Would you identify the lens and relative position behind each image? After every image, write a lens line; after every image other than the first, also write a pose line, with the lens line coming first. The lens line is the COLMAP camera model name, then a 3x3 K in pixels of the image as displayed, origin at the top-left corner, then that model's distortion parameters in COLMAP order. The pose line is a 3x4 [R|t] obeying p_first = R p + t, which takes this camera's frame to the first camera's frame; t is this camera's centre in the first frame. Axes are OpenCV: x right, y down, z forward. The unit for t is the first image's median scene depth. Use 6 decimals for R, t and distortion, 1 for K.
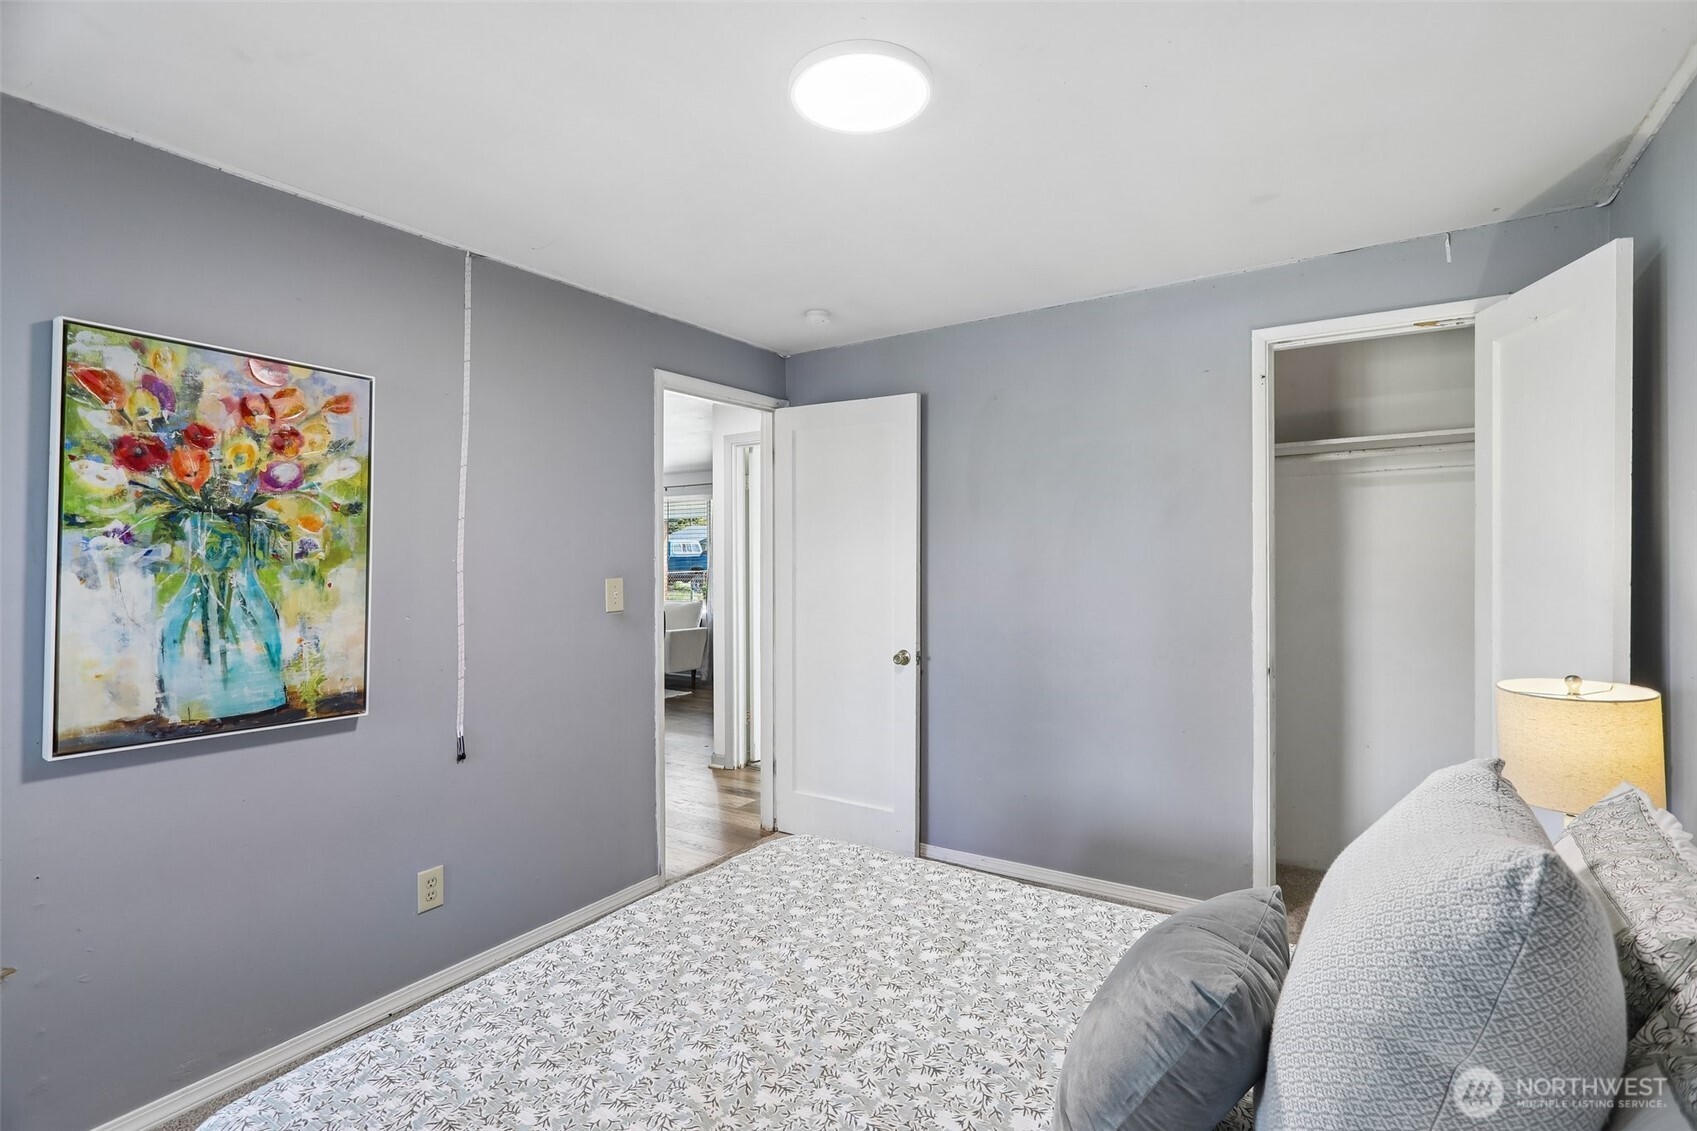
lens RADIAL K [[801.9, 0, 849.5], [0, 801.9, 560.1], [0, 0, 1]] dist [-0.003671, 0.005591]
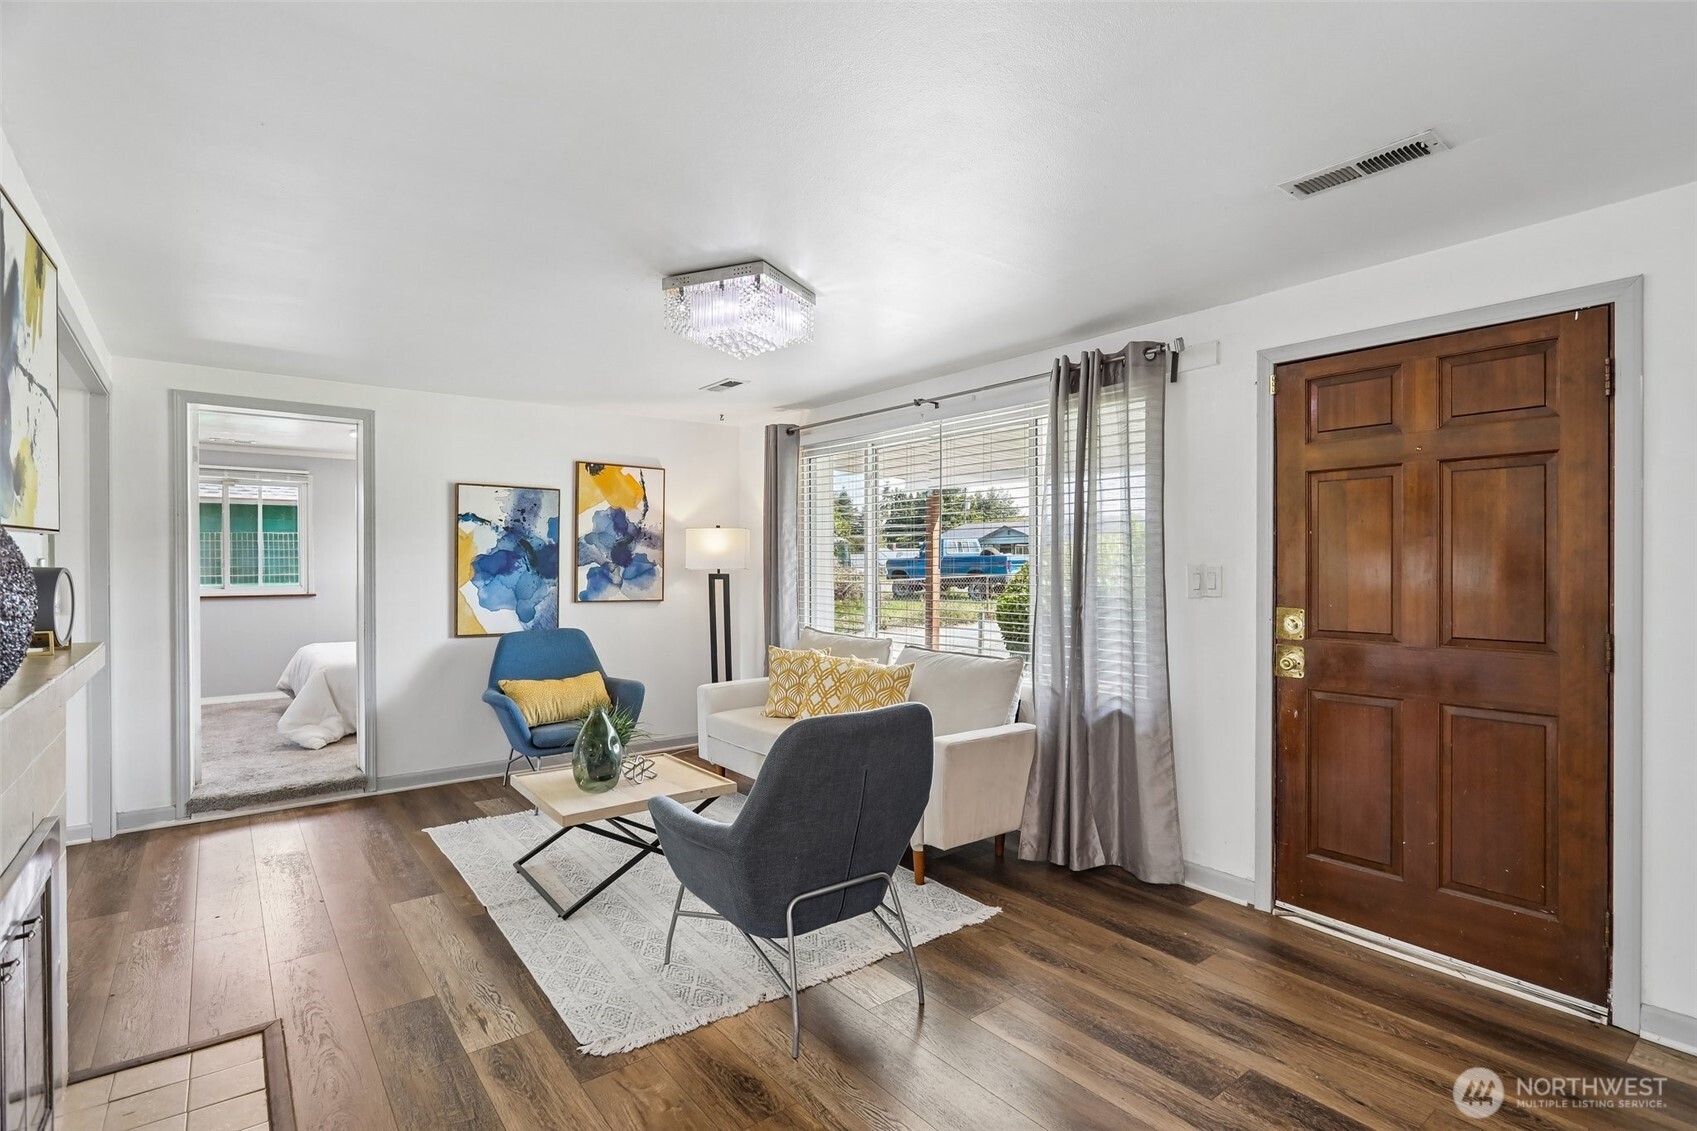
lens RADIAL K [[814.7, 0, 846.6], [0, 814.7, 567.4], [0, 0, 1]] dist [0.000025, 0.000000]
pose [[0.943376, -0.000382, -0.331724, -0.036679], [0.002497, 0.999979, 0.005951, 0.000903], [0.331715, -0.006442, 0.943358, 0.163530]]
